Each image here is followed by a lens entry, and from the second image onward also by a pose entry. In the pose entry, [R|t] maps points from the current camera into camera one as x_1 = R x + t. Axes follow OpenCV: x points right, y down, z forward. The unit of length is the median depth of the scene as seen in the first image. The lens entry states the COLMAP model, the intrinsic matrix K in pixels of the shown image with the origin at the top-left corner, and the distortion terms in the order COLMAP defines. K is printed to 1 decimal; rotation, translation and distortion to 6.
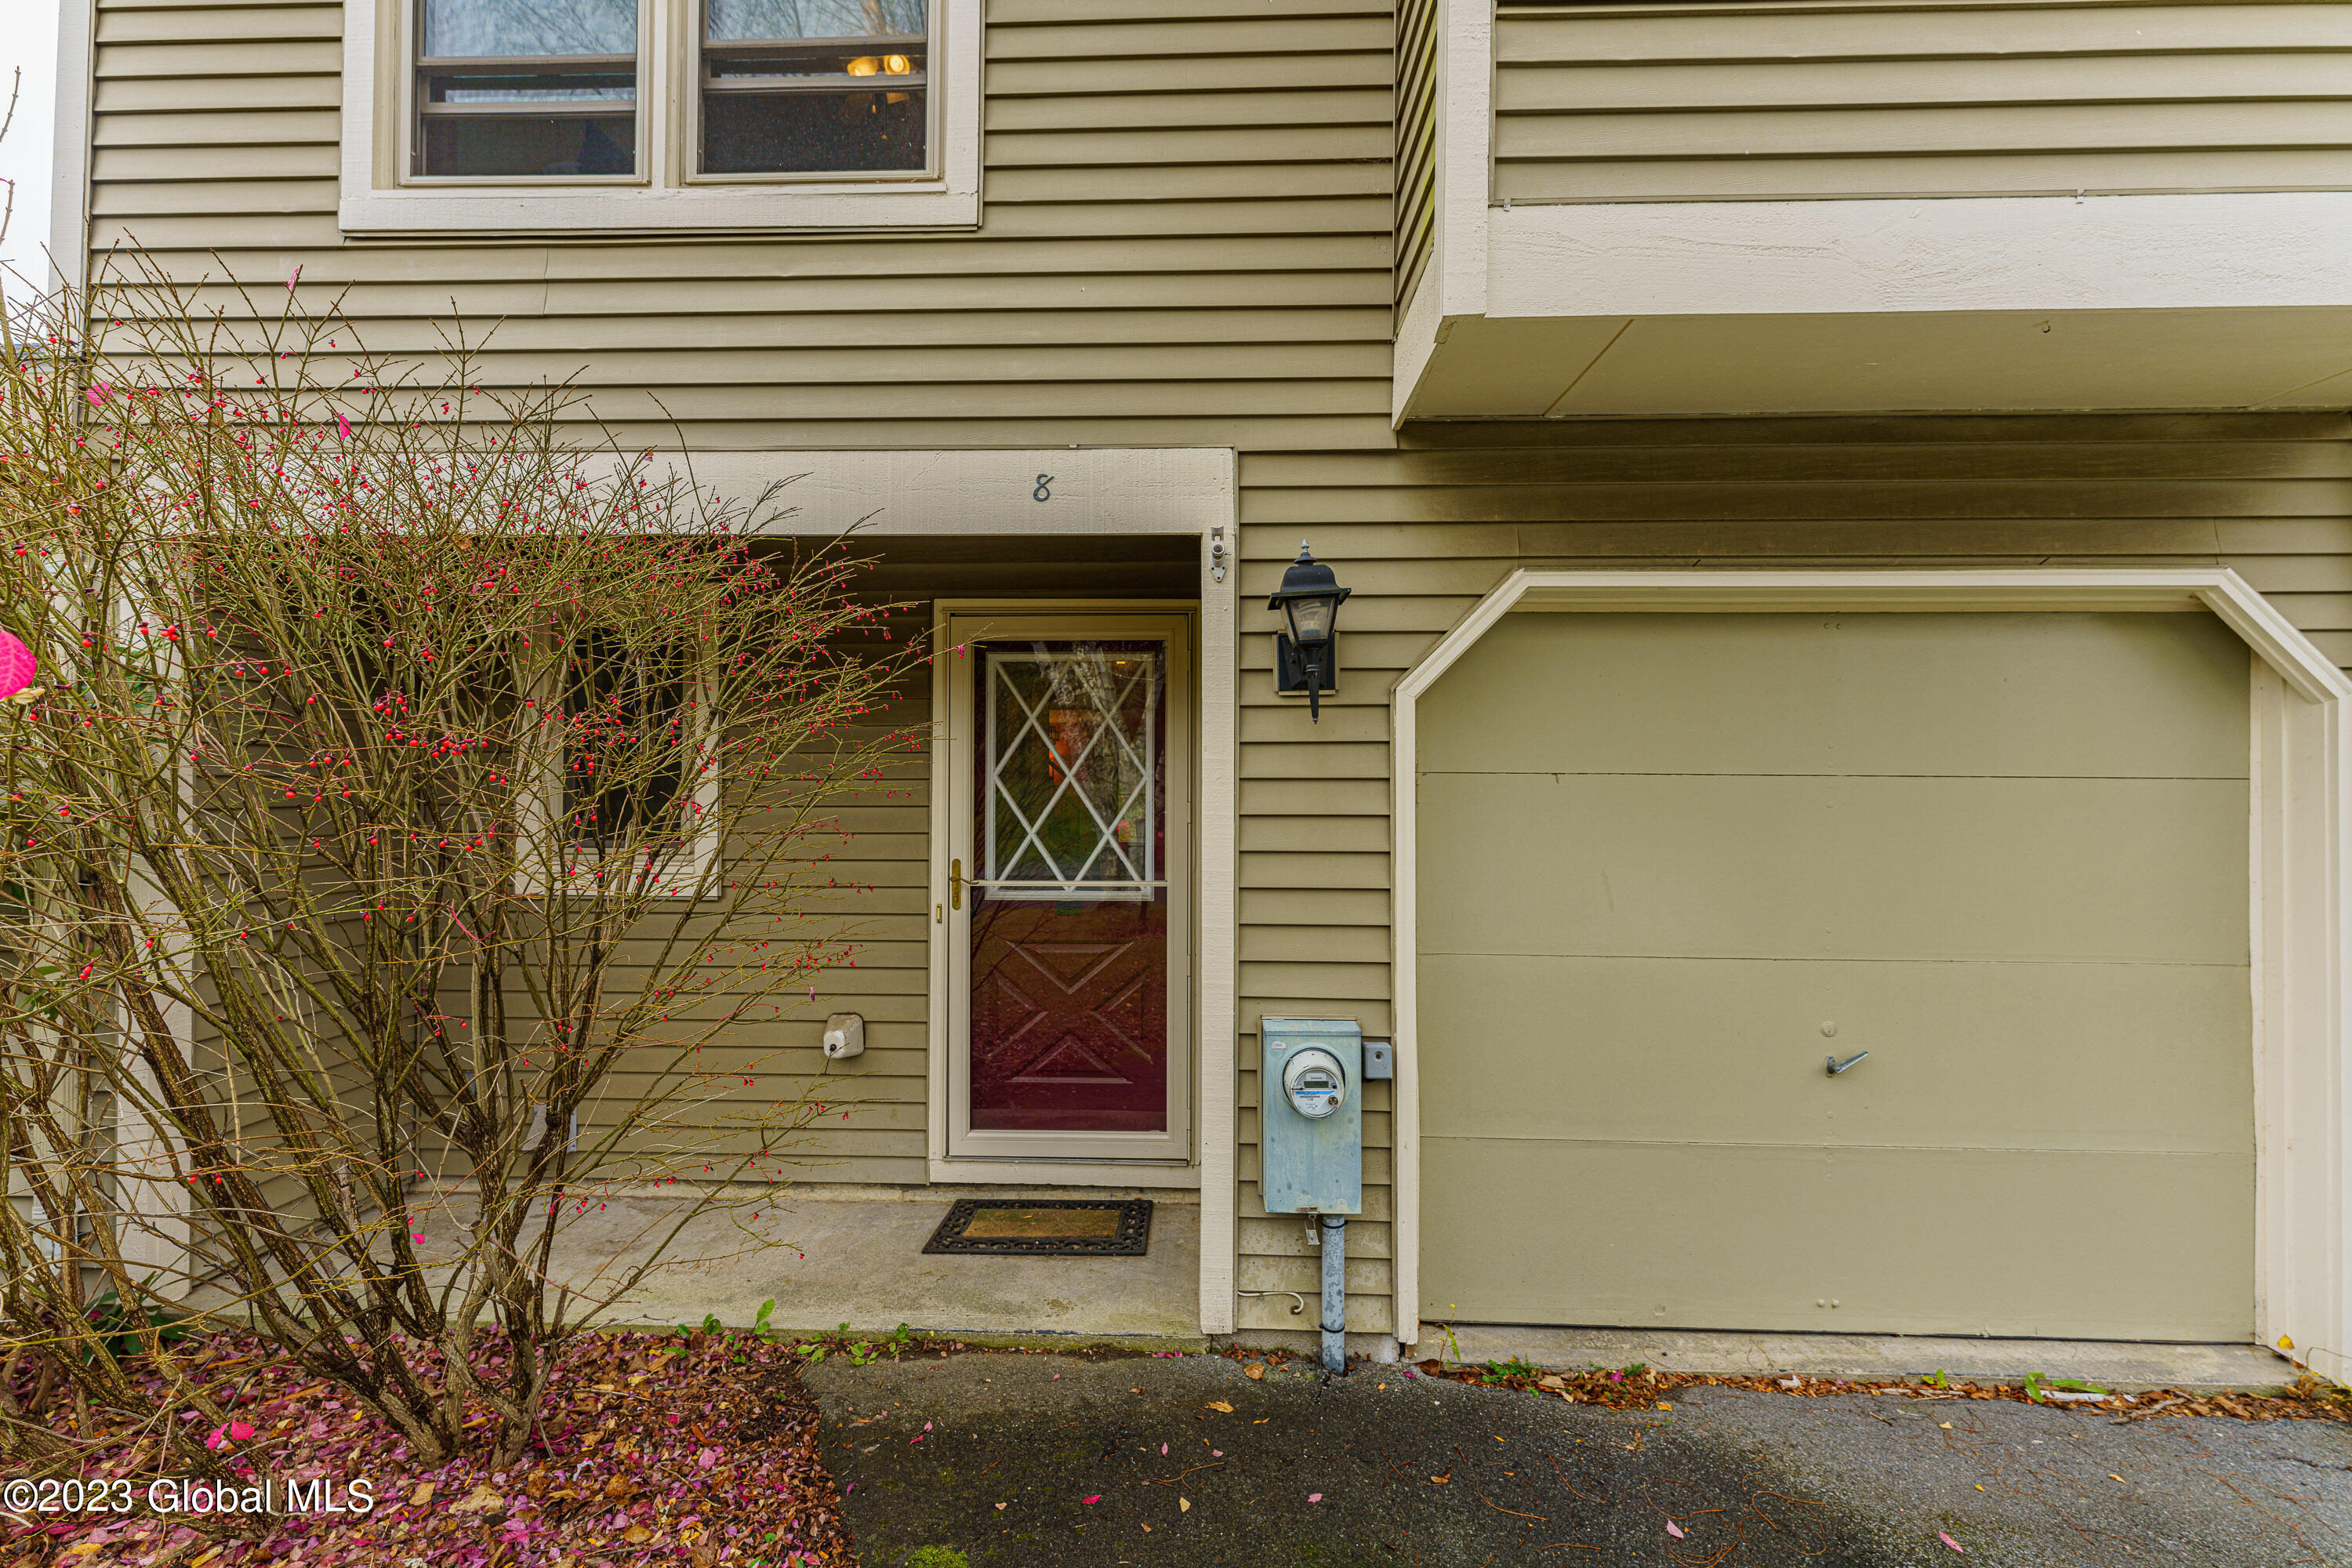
lens RADIAL K [[935.9, 0, 1180.4], [0, 935.9, 781.8], [0, 0, 1]] dist [0.003343, -0.000915]
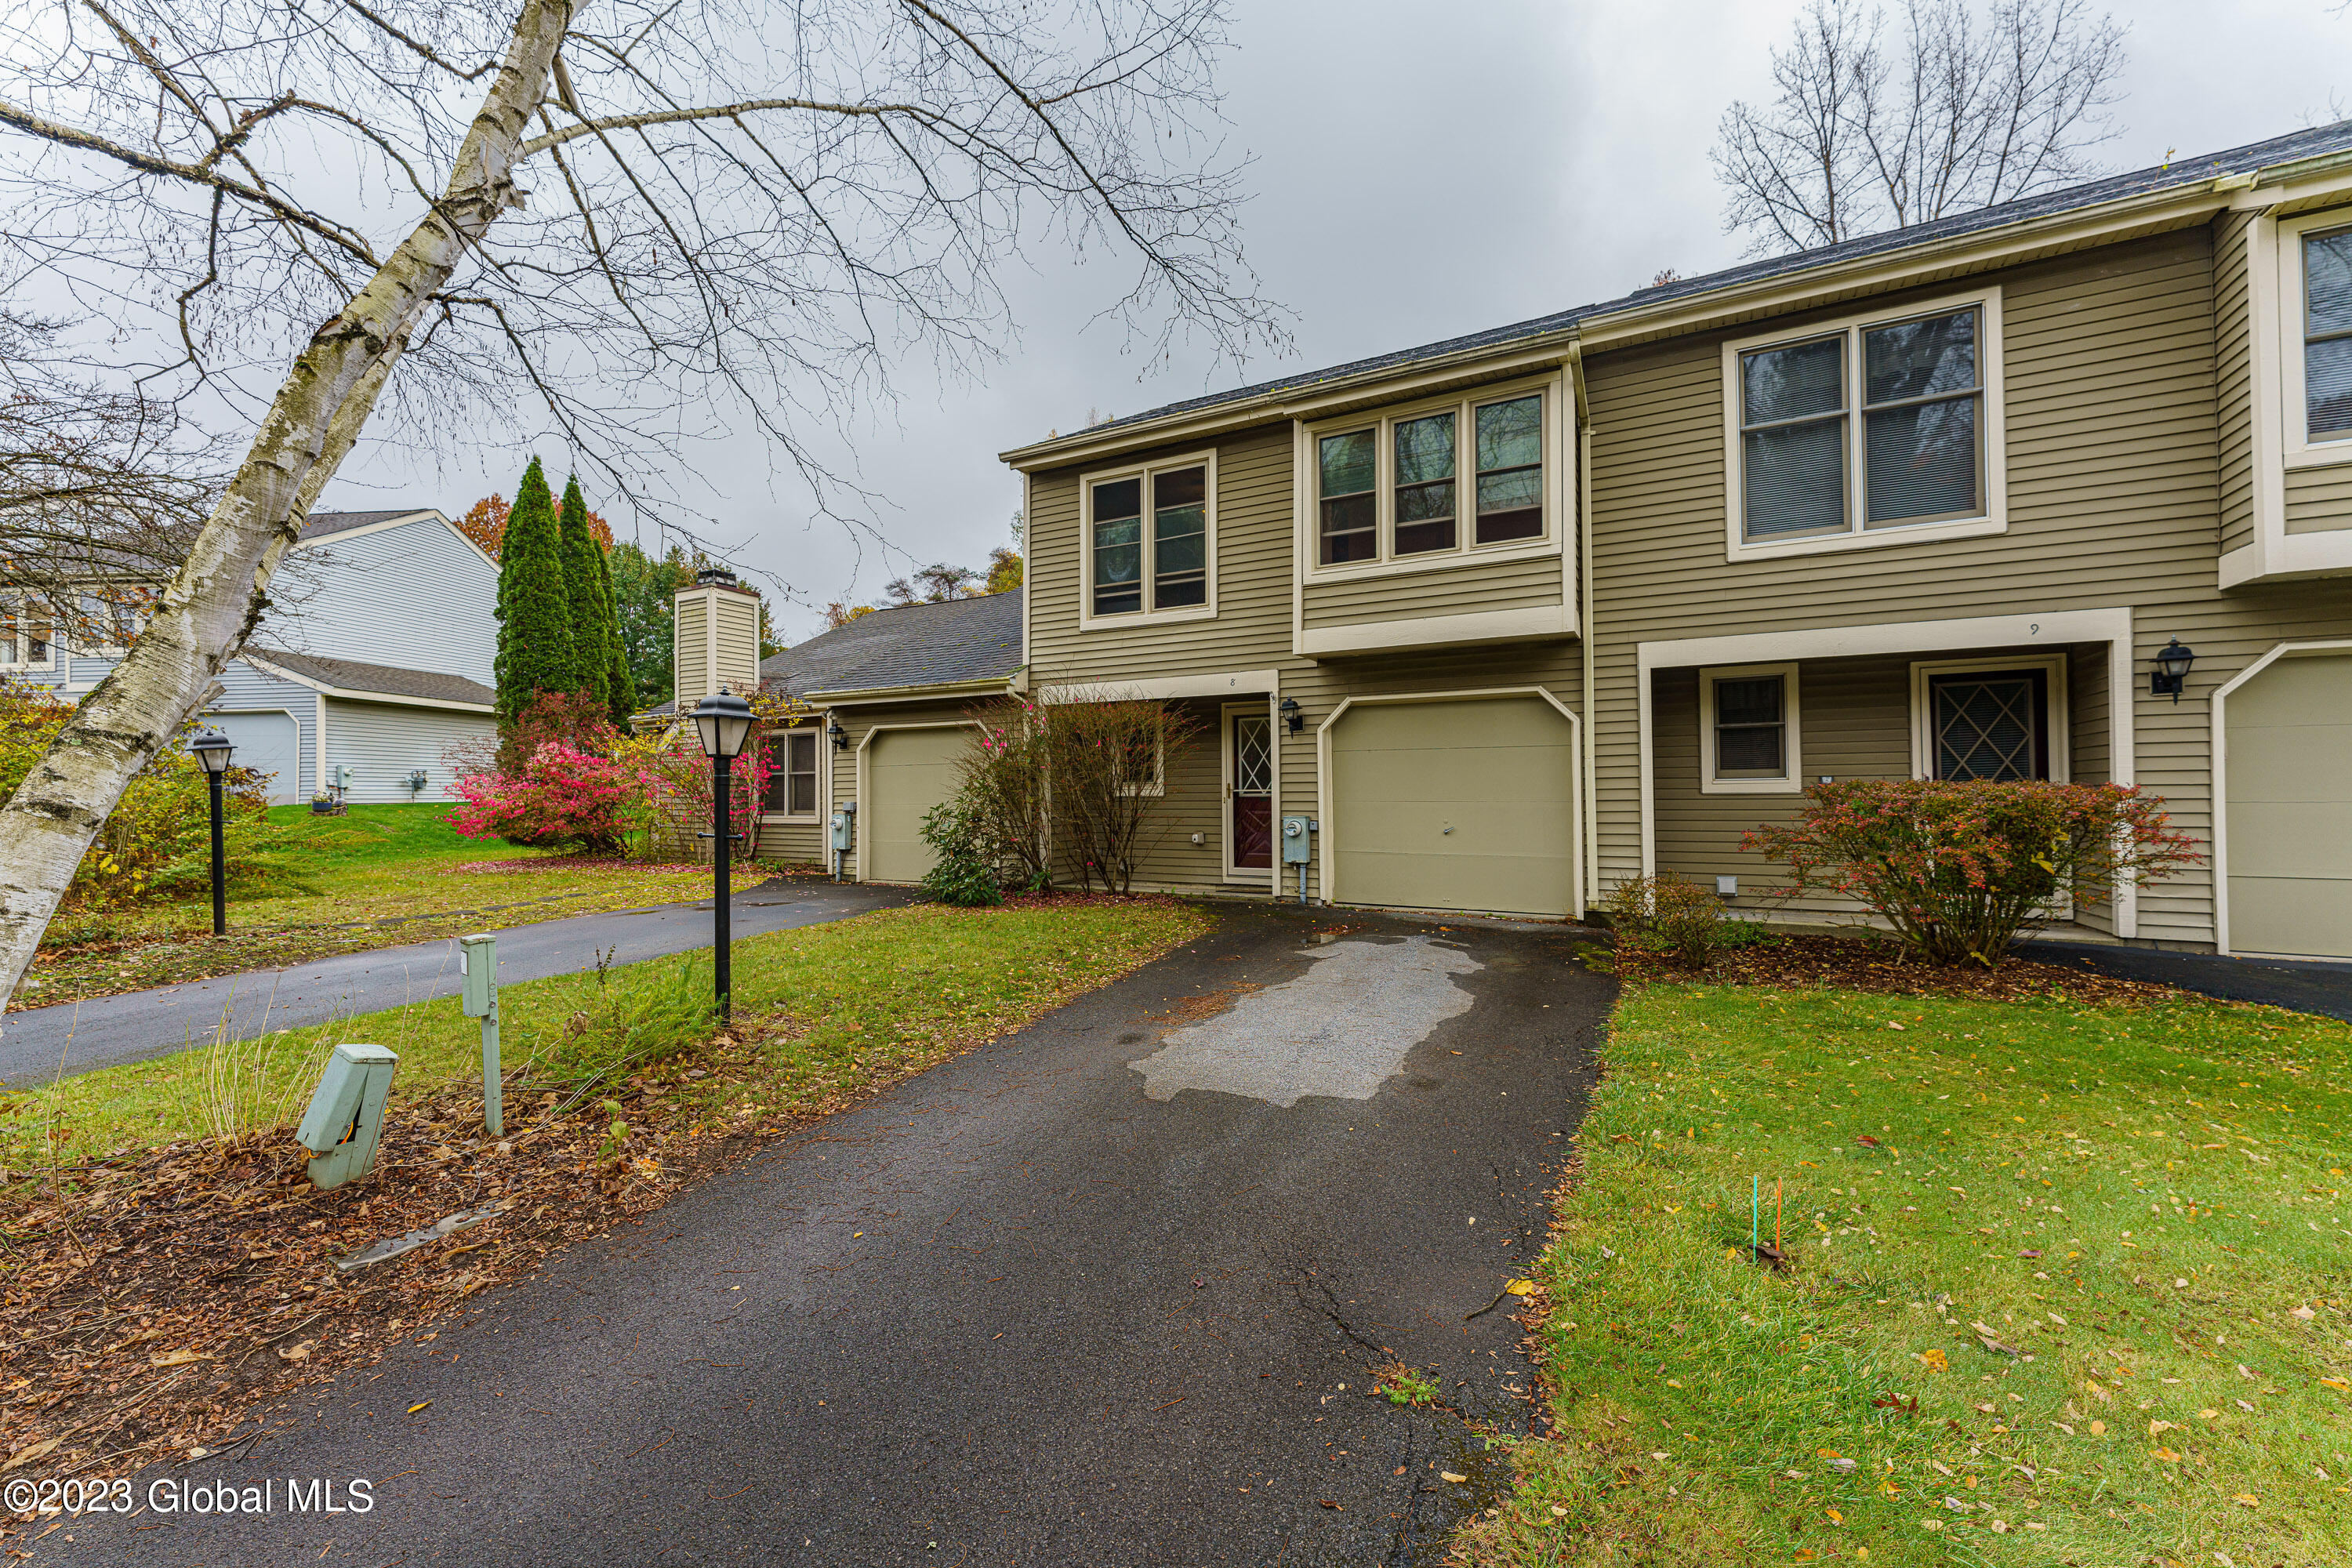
lens RADIAL K [[935.9, 0, 1168.9], [0, 935.9, 785.5], [0, 0, 1]] dist [0.003343, -0.000915]
pose [[0.888088, -0.014322, -0.459450, 1.423434], [0.015356, 0.999881, -0.001486, 0.123489], [0.459416, -0.005735, 0.888203, -2.636256]]
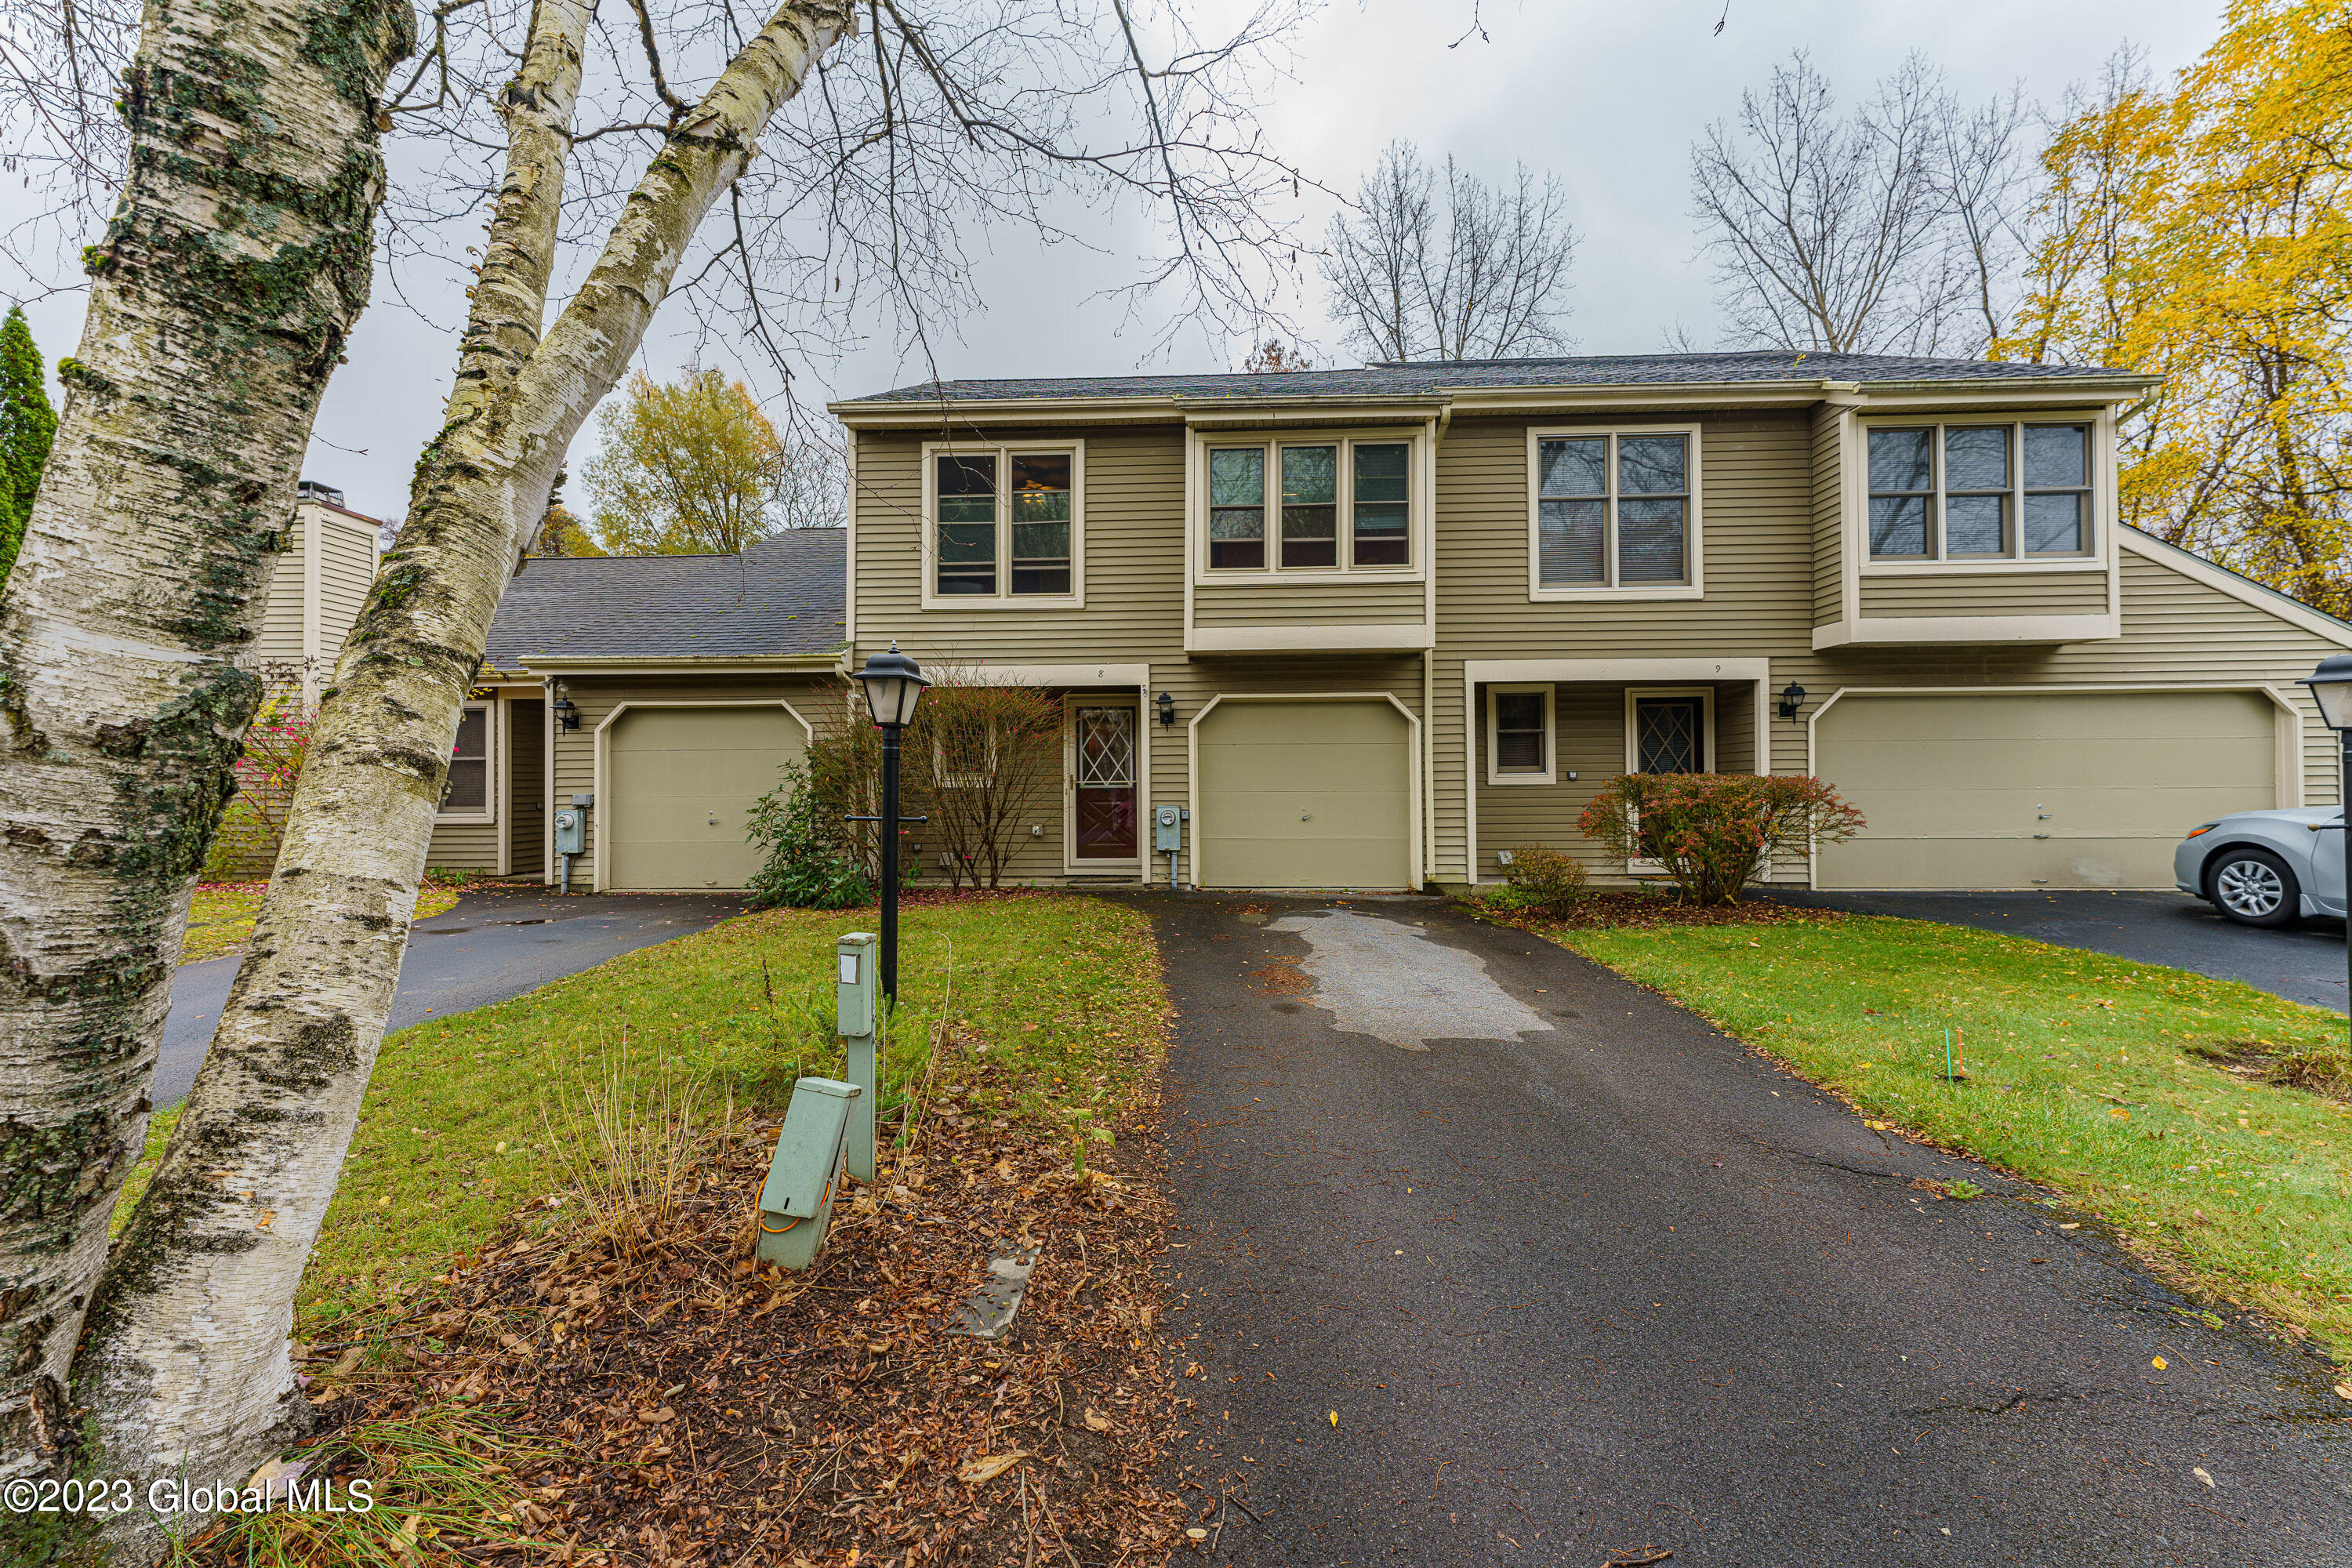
lens RADIAL K [[935.9, 0, 1176.1], [0, 935.9, 784.7], [0, 0, 1]] dist [0.003343, -0.000915]
pose [[0.999703, -0.010028, -0.022198, 0.258638], [0.010085, 0.999946, 0.002455, 0.151942], [0.022172, -0.002678, 0.999751, -2.983919]]
